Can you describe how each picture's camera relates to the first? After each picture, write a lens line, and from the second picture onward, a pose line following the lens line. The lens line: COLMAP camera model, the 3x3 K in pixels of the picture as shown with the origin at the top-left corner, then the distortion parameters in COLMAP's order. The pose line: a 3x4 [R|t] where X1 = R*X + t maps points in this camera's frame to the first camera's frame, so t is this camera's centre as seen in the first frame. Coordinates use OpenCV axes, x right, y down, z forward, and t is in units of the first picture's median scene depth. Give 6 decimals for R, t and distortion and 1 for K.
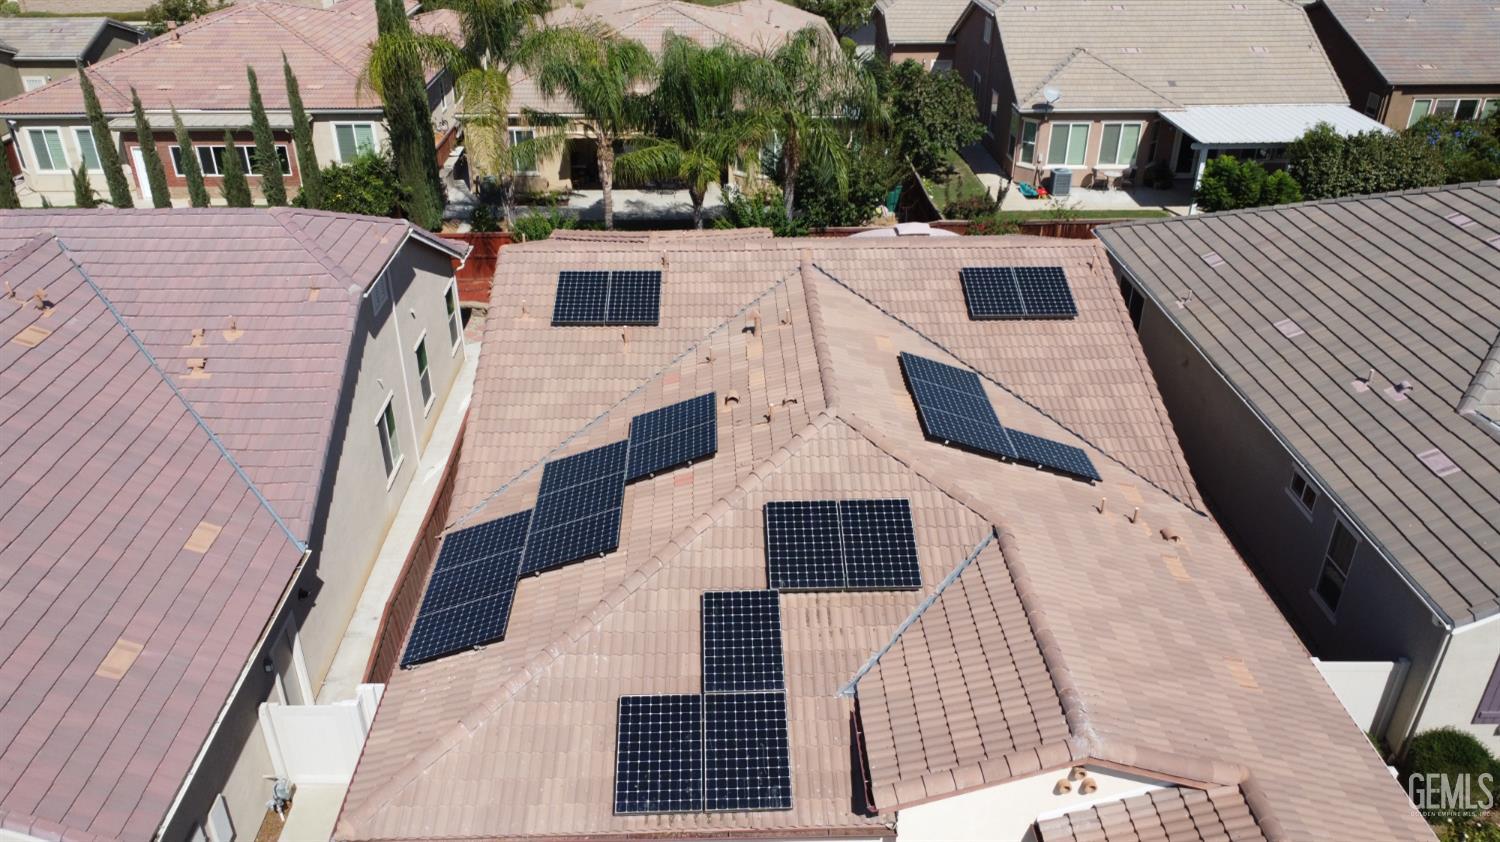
lens RADIAL K [[1123.6, 0, 750.0], [0, 1123.6, 421.0], [0, 0, 1]] dist [0.002353, 0.001575]
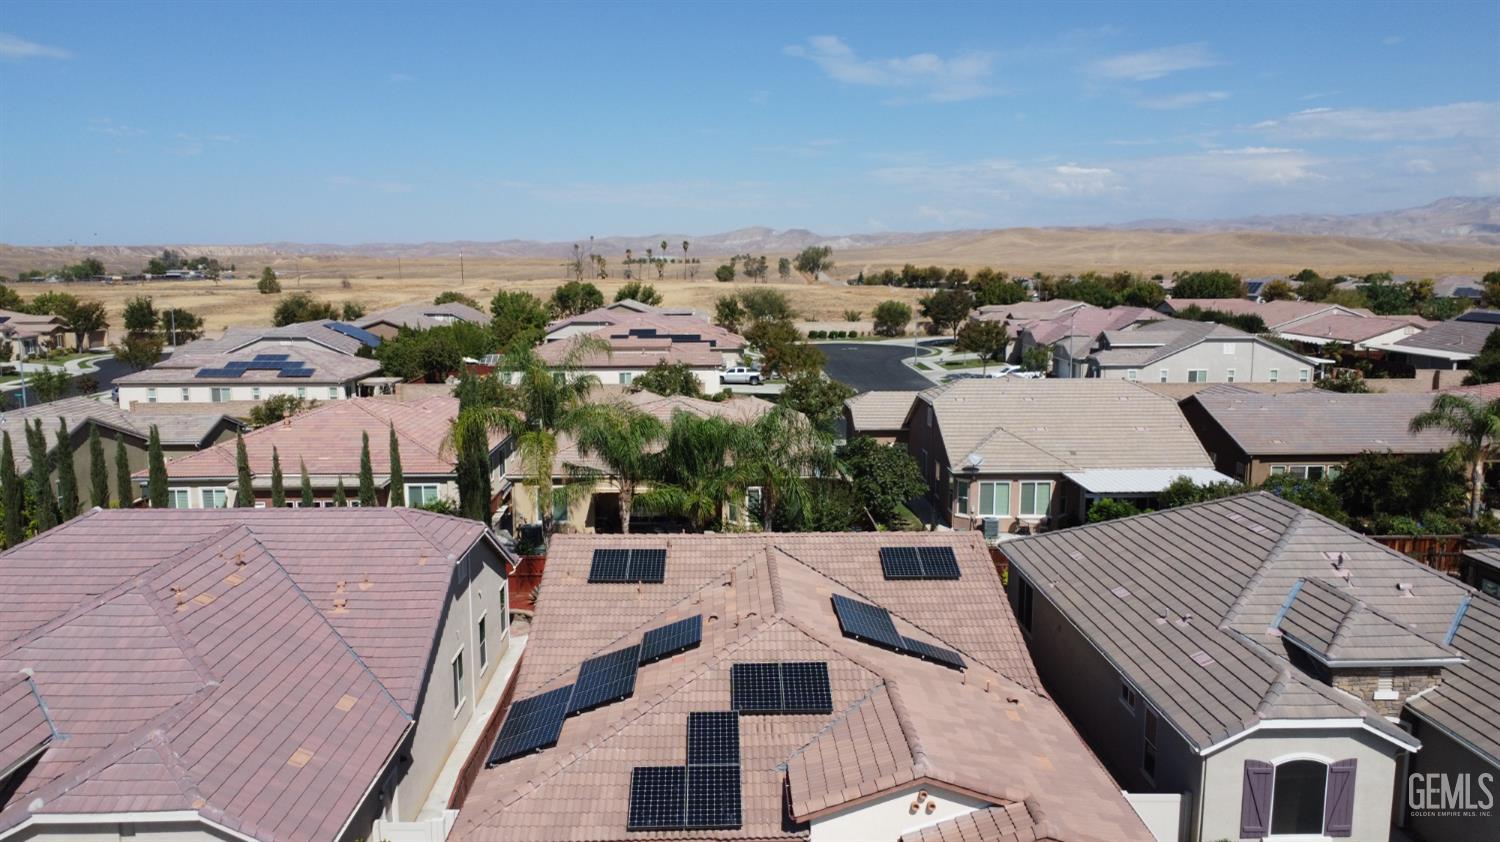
lens RADIAL K [[1123.6, 0, 750.0], [0, 1123.6, 421.0], [0, 0, 1]] dist [0.002353, 0.001575]
pose [[0.999988, -0.001873, -0.004504, 0.034855], [0.000160, 0.935465, -0.353420, 0.230392], [0.004876, 0.353415, 0.935454, -0.403542]]
